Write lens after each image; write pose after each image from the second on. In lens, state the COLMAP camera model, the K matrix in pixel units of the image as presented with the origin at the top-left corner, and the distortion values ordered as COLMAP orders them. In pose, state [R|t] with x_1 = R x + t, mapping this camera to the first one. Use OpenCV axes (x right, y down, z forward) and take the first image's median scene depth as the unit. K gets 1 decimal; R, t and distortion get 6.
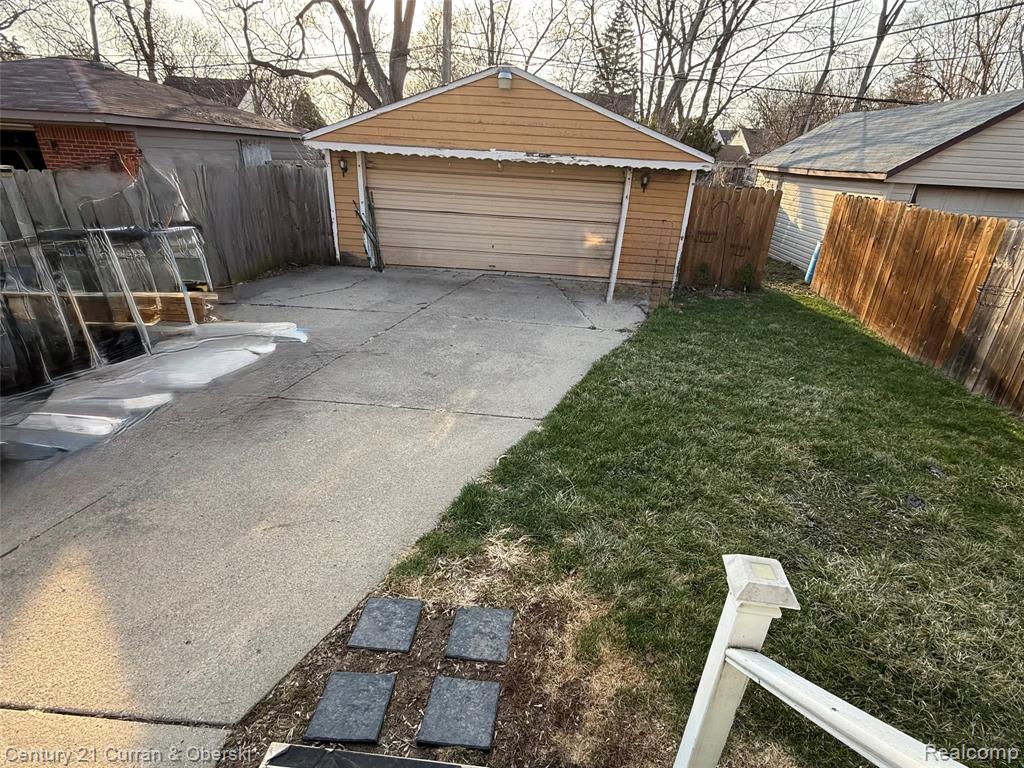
lens RADIAL K [[502.9, 0, 536.0], [0, 502.9, 391.6], [0, 0, 1]] dist [0.001377, 0.000235]
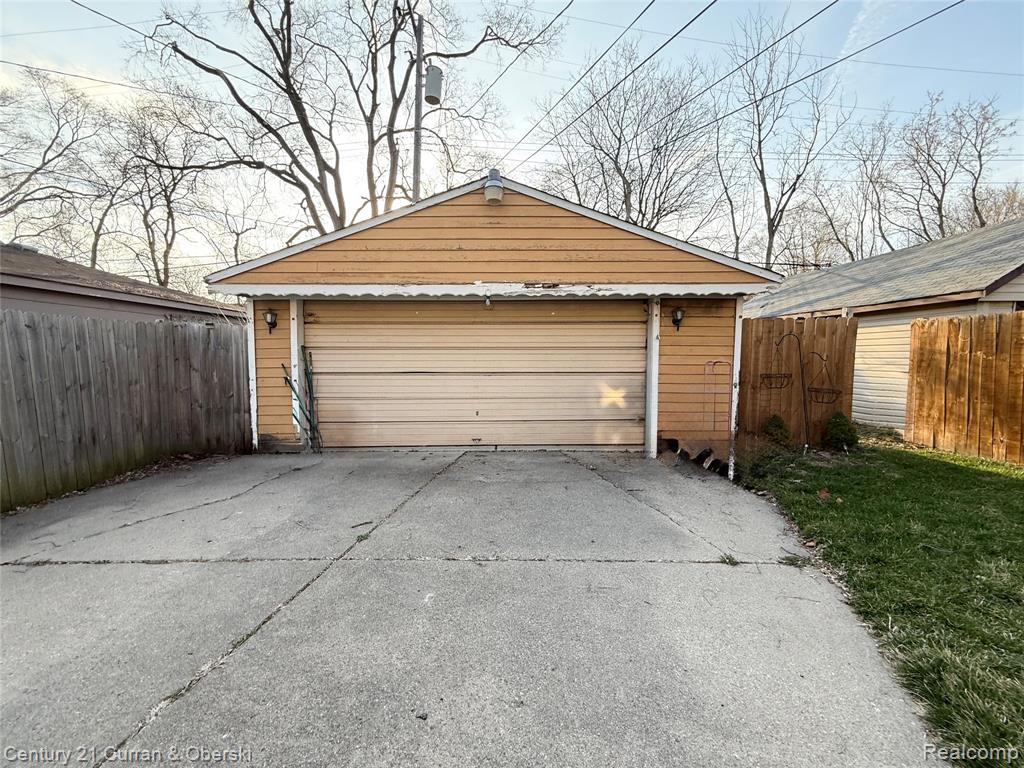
lens RADIAL K [[411.2, 0, 512.0], [0, 411.2, 384.0], [0, 0, 1]] dist [0.000361, -0.000184]
pose [[0.995988, -0.059262, 0.067050, -0.077095], [0.079099, 0.933422, -0.349953, -0.122337], [-0.041847, 0.353853, 0.934365, 0.450877]]
